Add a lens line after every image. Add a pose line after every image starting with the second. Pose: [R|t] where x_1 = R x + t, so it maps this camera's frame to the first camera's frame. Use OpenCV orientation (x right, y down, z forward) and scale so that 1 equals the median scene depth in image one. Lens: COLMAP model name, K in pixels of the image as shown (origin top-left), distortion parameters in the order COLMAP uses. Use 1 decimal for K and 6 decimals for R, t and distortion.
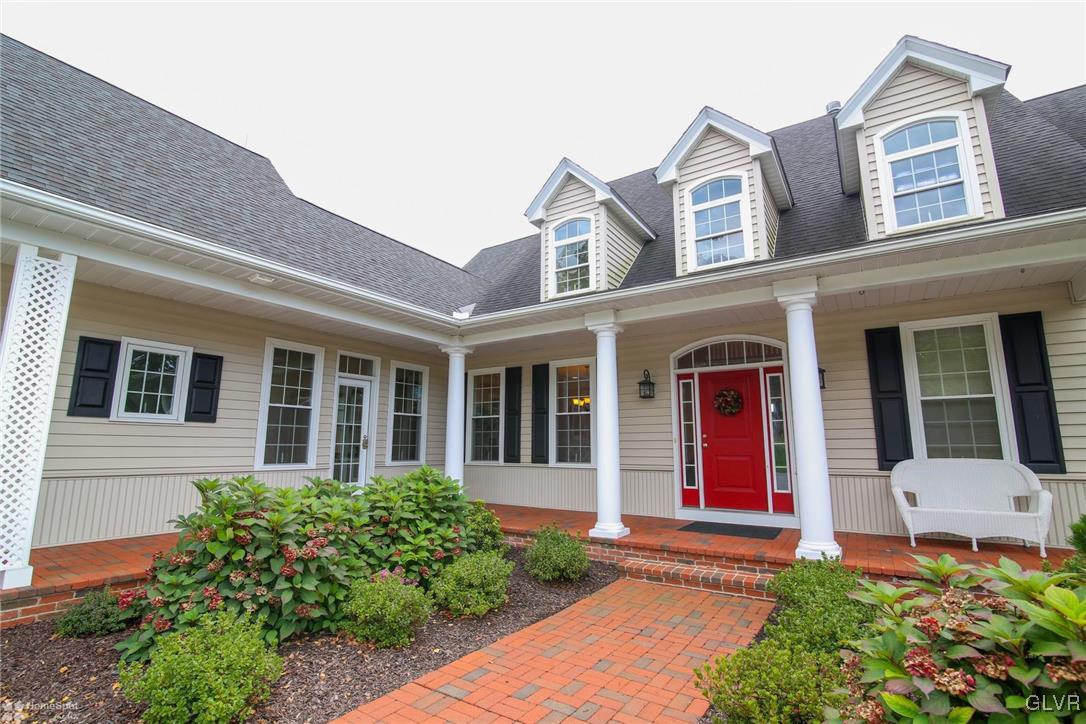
lens RADIAL K [[499.6, 0, 543.0], [0, 499.6, 362.0], [0, 0, 1]] dist [-0.000886, -0.000078]
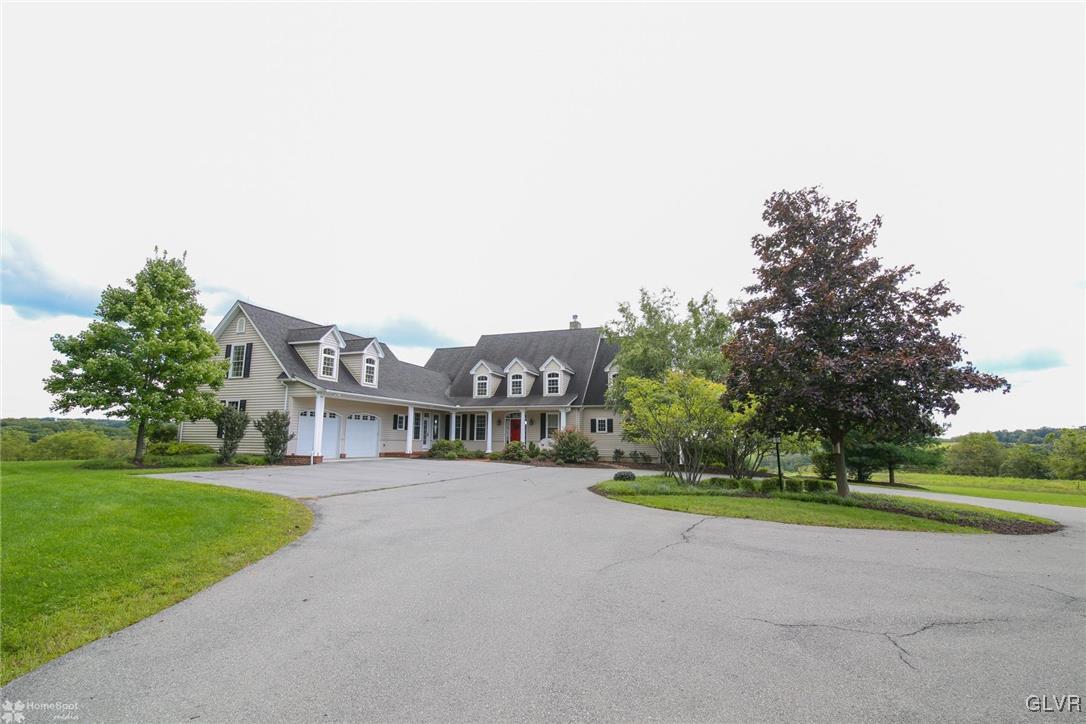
lens RADIAL K [[499.6, 0, 543.0], [0, 499.6, 362.0], [0, 0, 1]] dist [-0.000886, -0.000078]
pose [[0.971244, 0.040411, 0.234631, -0.427994], [-0.043695, 0.999006, 0.008810, -0.488475], [-0.234041, -0.018809, 0.972045, -3.061807]]
